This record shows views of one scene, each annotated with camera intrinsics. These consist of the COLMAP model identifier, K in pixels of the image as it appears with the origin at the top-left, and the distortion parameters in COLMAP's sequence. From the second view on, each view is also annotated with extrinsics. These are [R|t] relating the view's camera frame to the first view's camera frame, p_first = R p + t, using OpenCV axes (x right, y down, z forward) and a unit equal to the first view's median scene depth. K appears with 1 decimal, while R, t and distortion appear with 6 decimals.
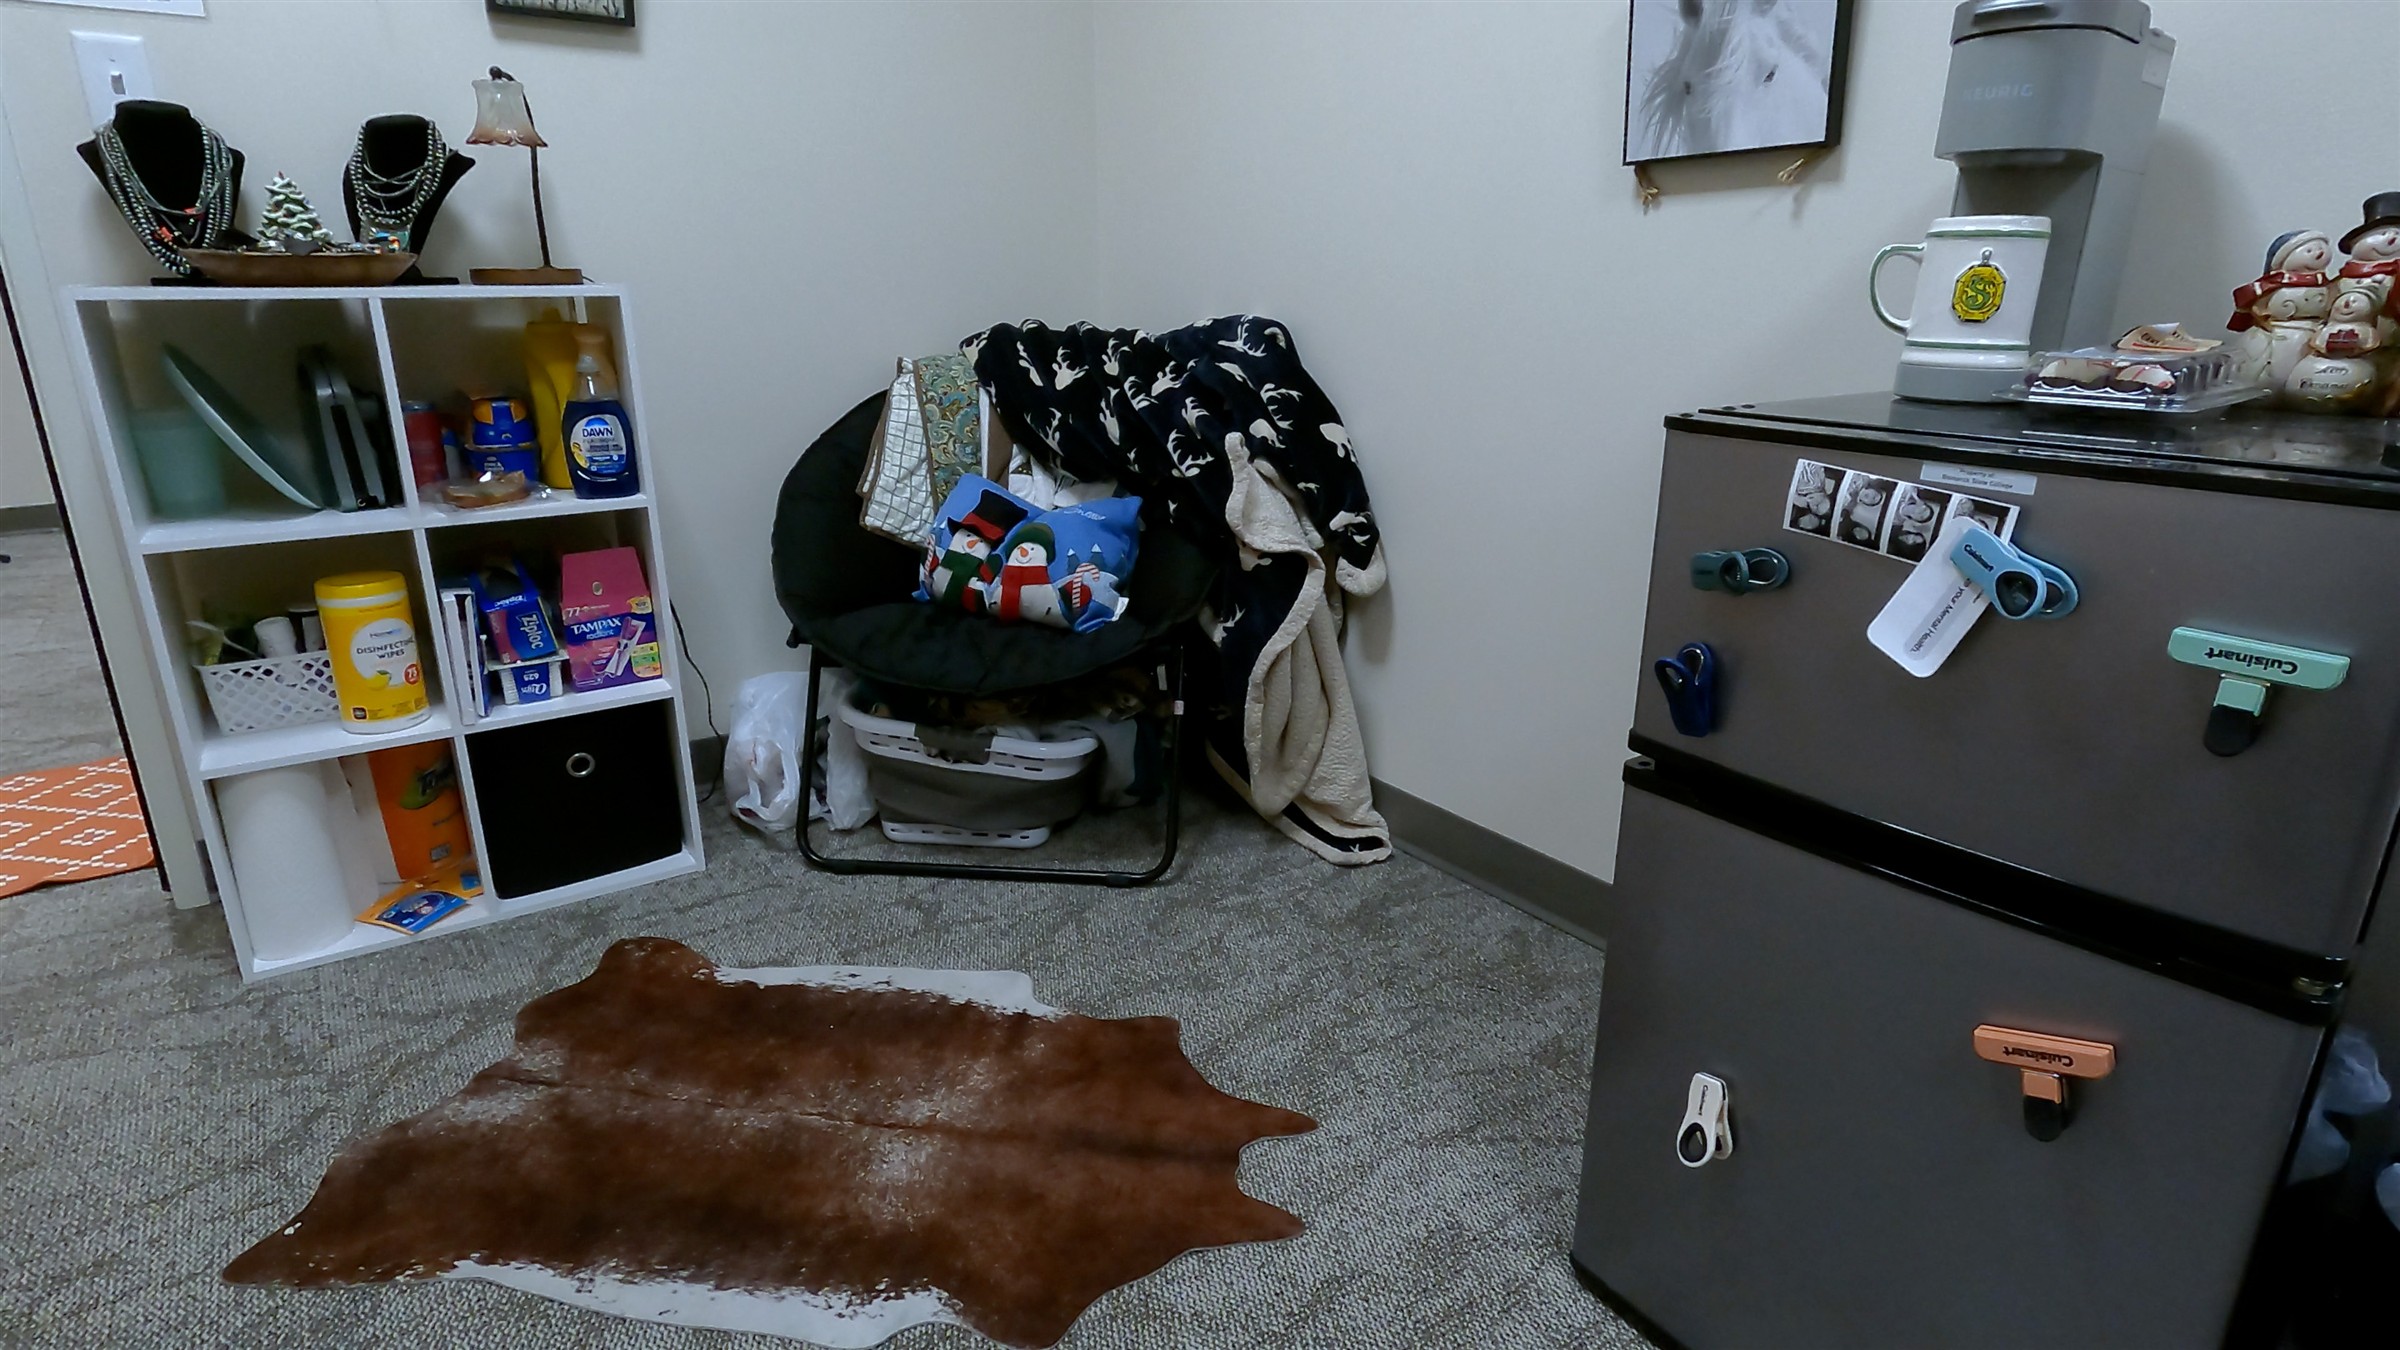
lens RADIAL K [[1252.0, 0, 1200.0], [0, 1252.0, 675.0], [0, 0, 1]] dist [-0.001663, -0.000984]
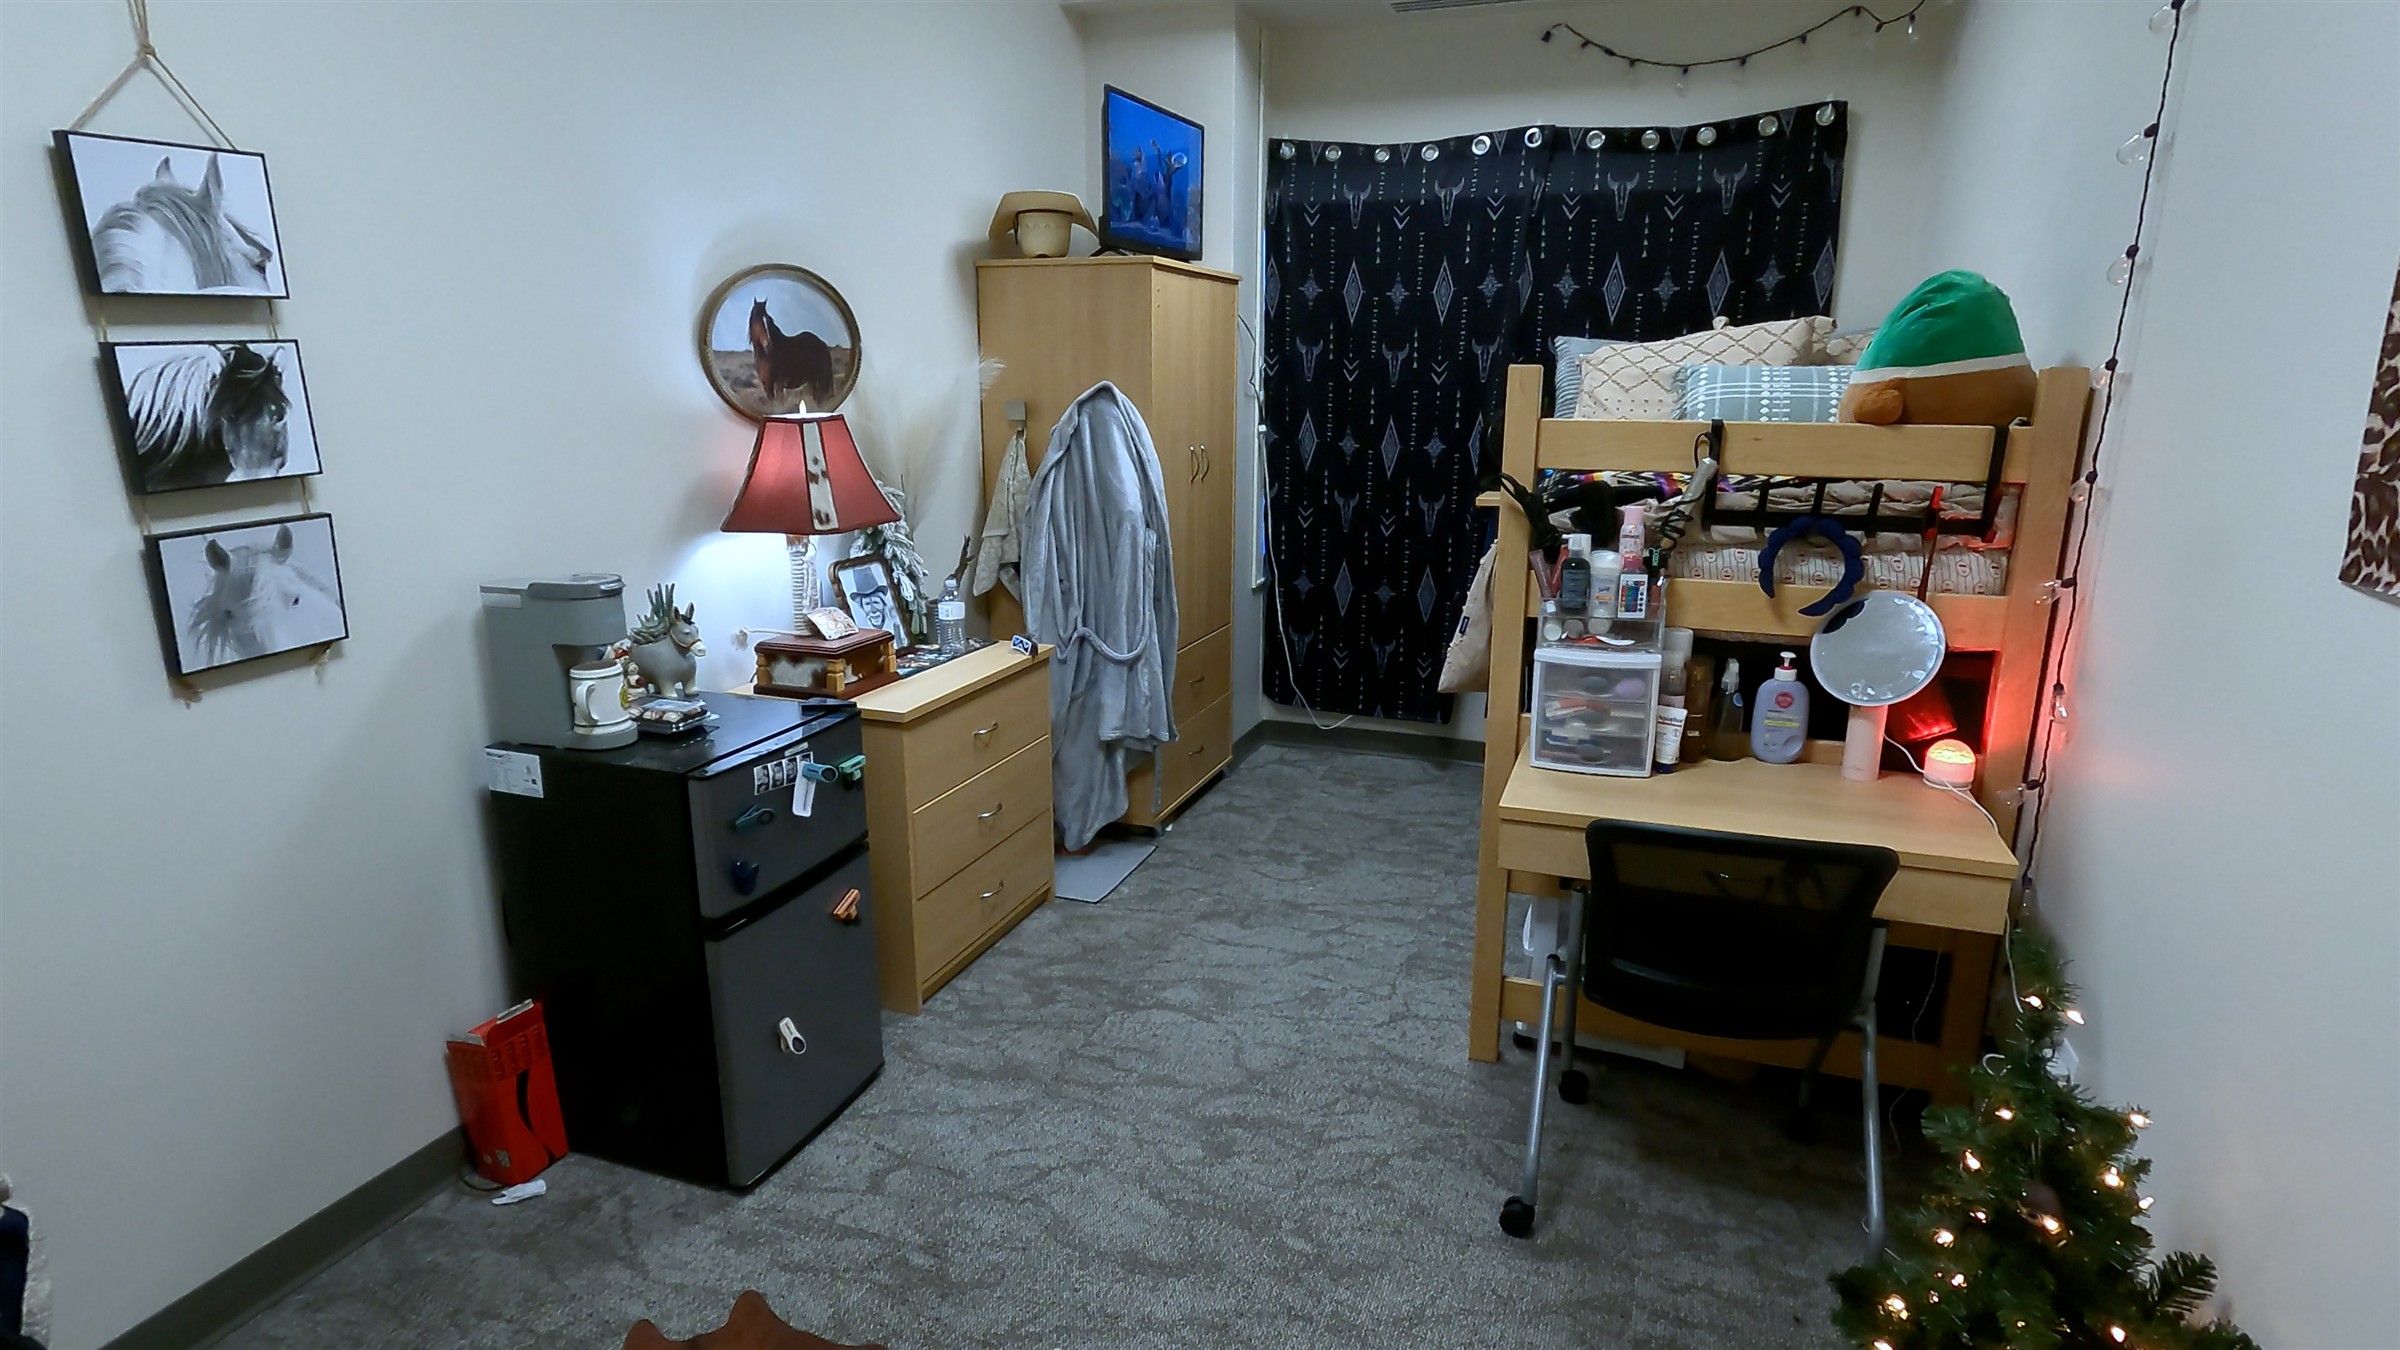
lens RADIAL K [[1252.0, 0, 1200.0], [0, 1252.0, 675.0], [0, 0, 1]] dist [-0.001663, -0.000984]
pose [[-0.545048, -0.209417, 0.811830, -1.261381], [0.251987, 0.882615, 0.396855, -0.694424], [-0.799641, 0.420875, -0.428297, 0.799290]]
